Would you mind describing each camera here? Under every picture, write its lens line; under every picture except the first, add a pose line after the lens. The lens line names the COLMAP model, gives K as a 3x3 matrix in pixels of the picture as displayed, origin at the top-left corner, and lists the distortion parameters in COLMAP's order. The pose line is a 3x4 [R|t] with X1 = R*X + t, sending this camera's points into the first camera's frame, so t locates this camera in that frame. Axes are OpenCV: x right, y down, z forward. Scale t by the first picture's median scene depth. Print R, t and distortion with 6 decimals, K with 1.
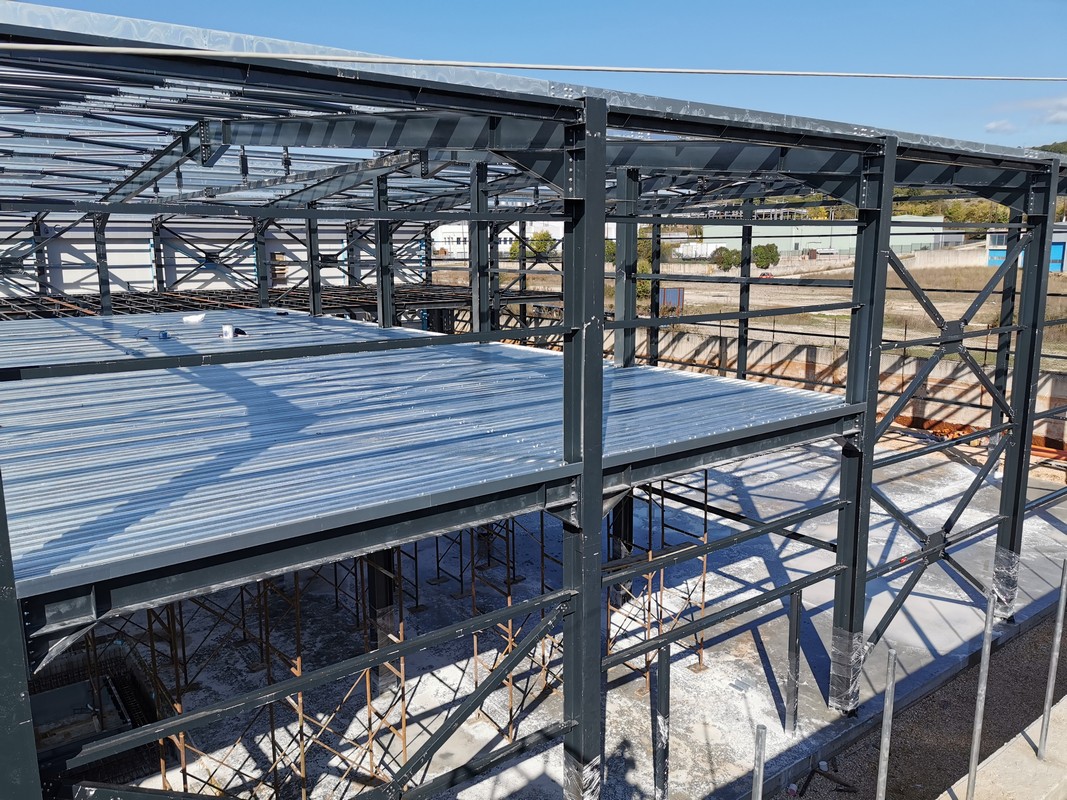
lens RADIAL K [[822.6, 0, 533.2], [0, 822.6, 393.8], [0, 0, 1]] dist [0.075501, -0.106395]
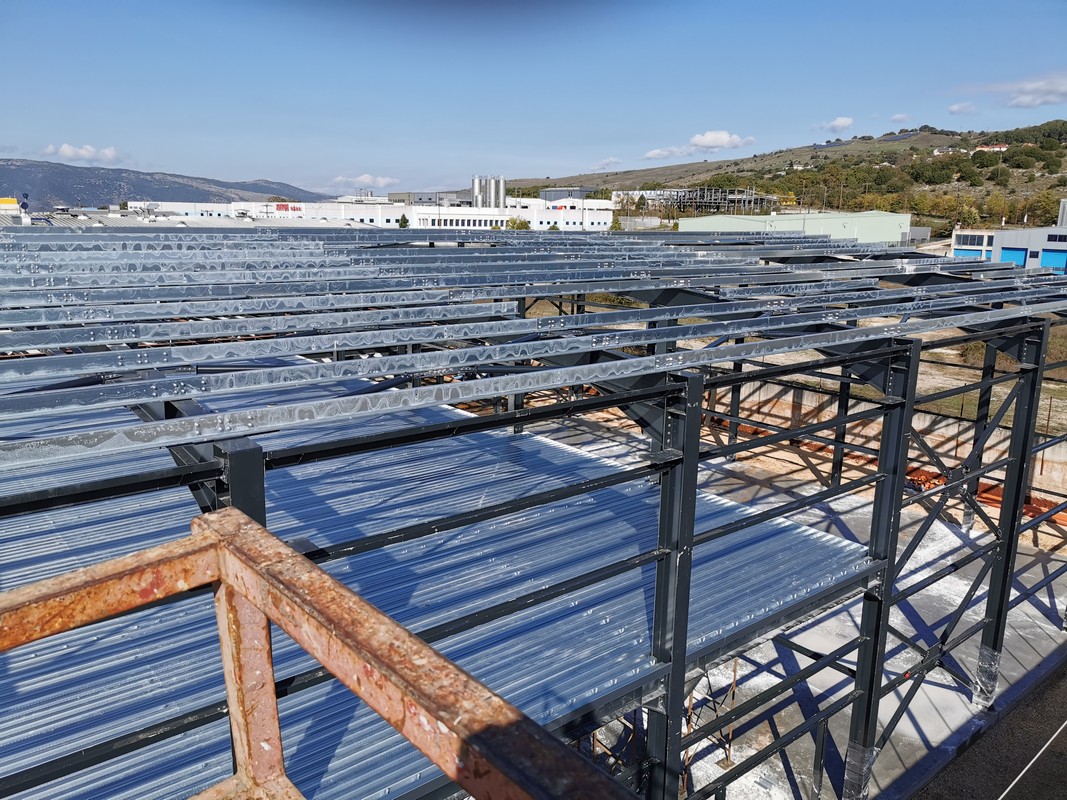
lens RADIAL K [[822.6, 0, 533.2], [0, 822.6, 393.8], [0, 0, 1]] dist [0.075501, -0.106395]
pose [[0.999000, 0.014962, 0.042126, -0.097784], [-0.016434, 0.999258, 0.034819, -0.171406], [-0.041574, -0.035477, 0.998505, -0.087807]]
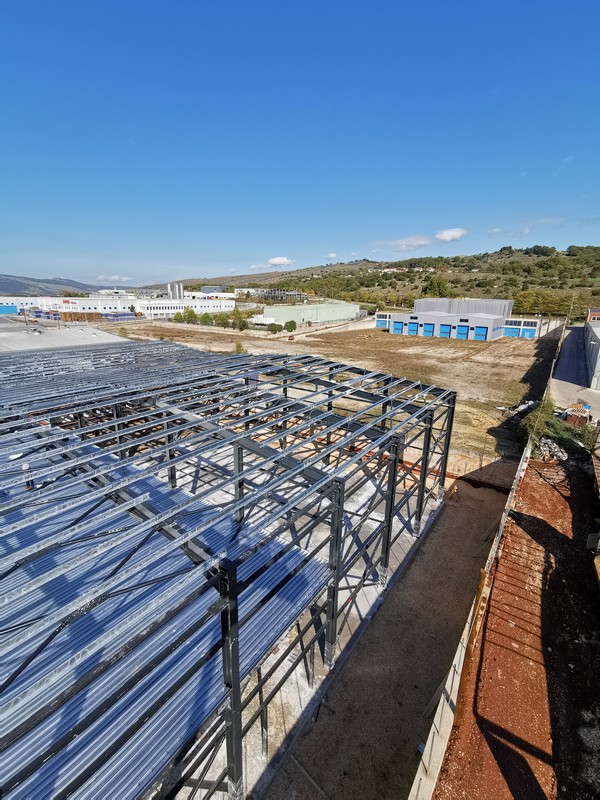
lens RADIAL K [[366.9, 0, 295.6], [0, 366.9, 396.7], [0, 0, 1]] dist [-0.008911, 0.013838]
pose [[0.959519, -0.054693, 0.276281, -0.006664], [0.029596, 0.995113, 0.094205, -0.439712], [-0.280083, -0.082215, 0.956449, -0.012283]]
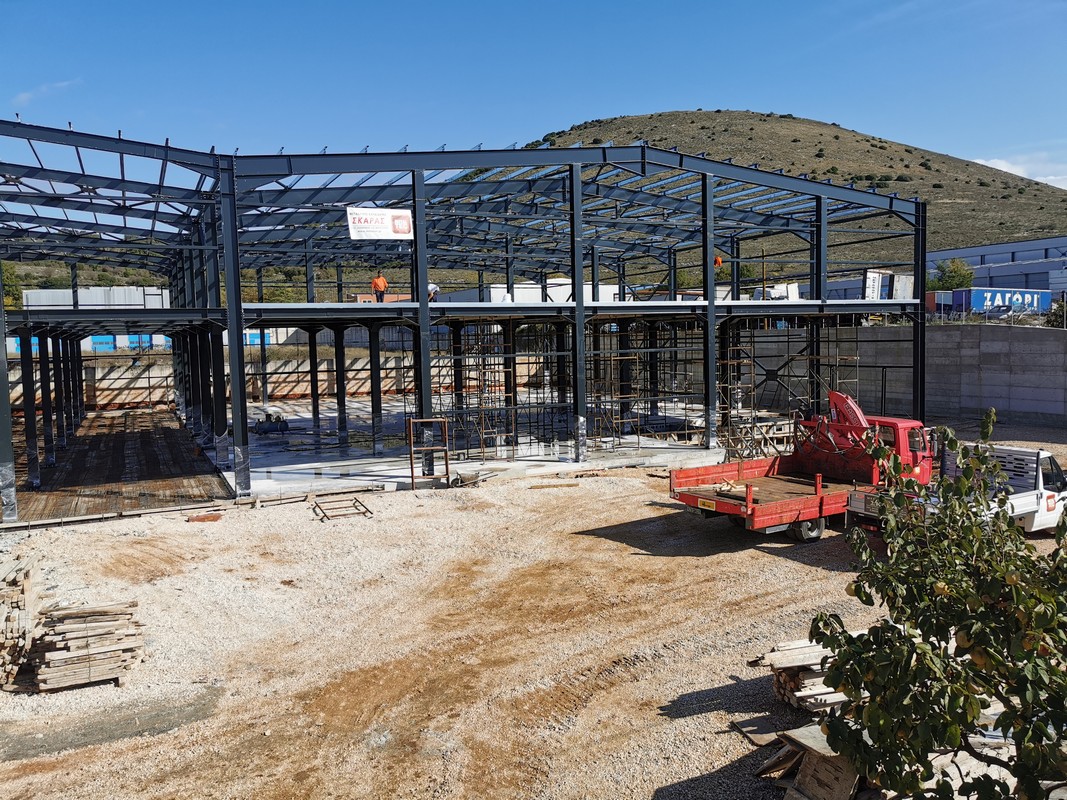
lens RADIAL K [[822.6, 0, 533.2], [0, 822.6, 393.8], [0, 0, 1]] dist [0.075501, -0.106395]
pose [[0.190315, -0.063150, 0.979690, -2.403380], [0.195839, 0.980314, 0.025146, 0.085829], [-0.961991, 0.187076, 0.198936, 0.617490]]
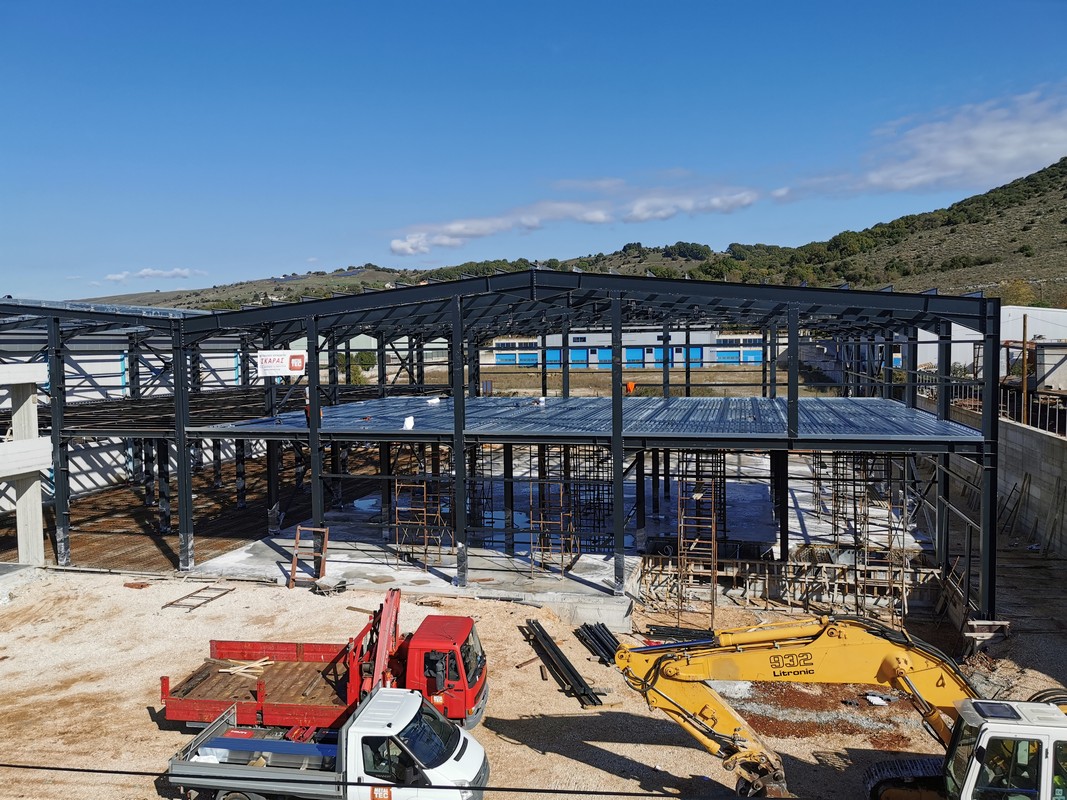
lens RADIAL K [[822.6, 0, 533.2], [0, 822.6, 393.8], [0, 0, 1]] dist [0.075501, -0.106395]
pose [[0.785189, -0.044362, 0.617665, -1.768977], [0.121531, 0.989073, -0.083455, 0.057060], [-0.607214, 0.140593, 0.782001, -0.429869]]
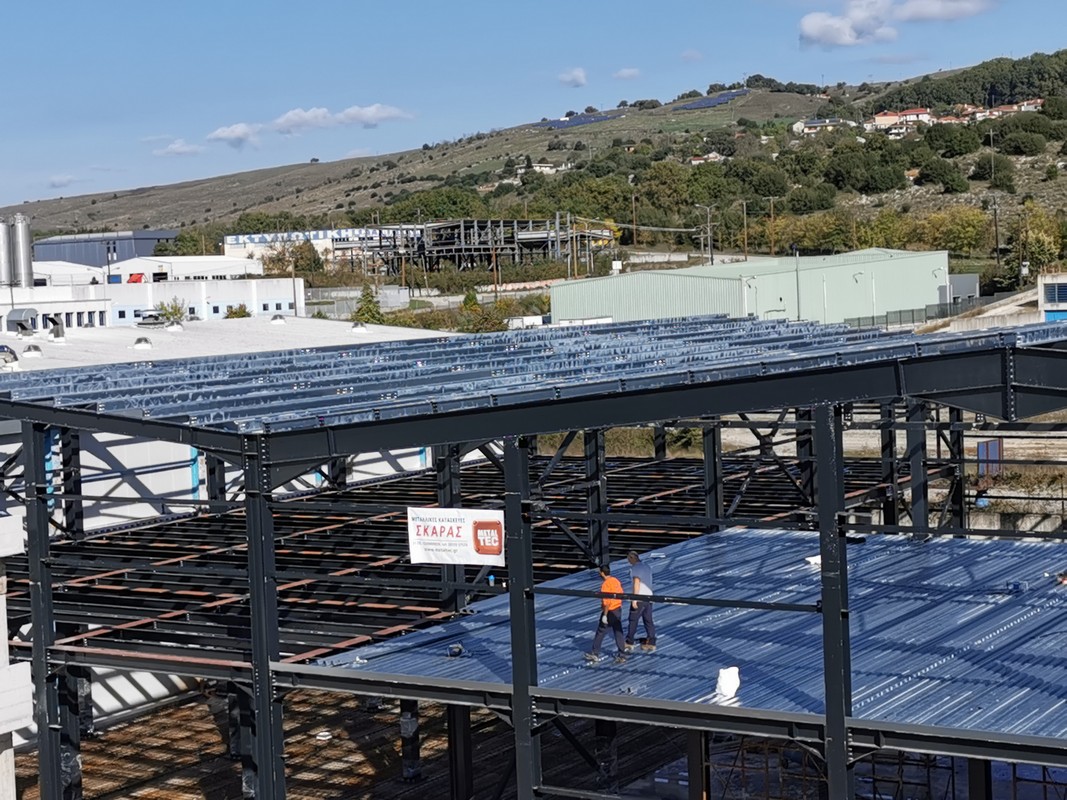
lens RADIAL K [[1934.0, 0, 516.6], [0, 1934.0, 371.7], [0, 0, 1]] dist [0.084610, -0.548339]
pose [[0.939708, -0.051521, 0.338074, -1.685026], [0.097097, 0.988098, -0.119307, -0.122371], [-0.327904, 0.144939, 0.933526, -0.529461]]
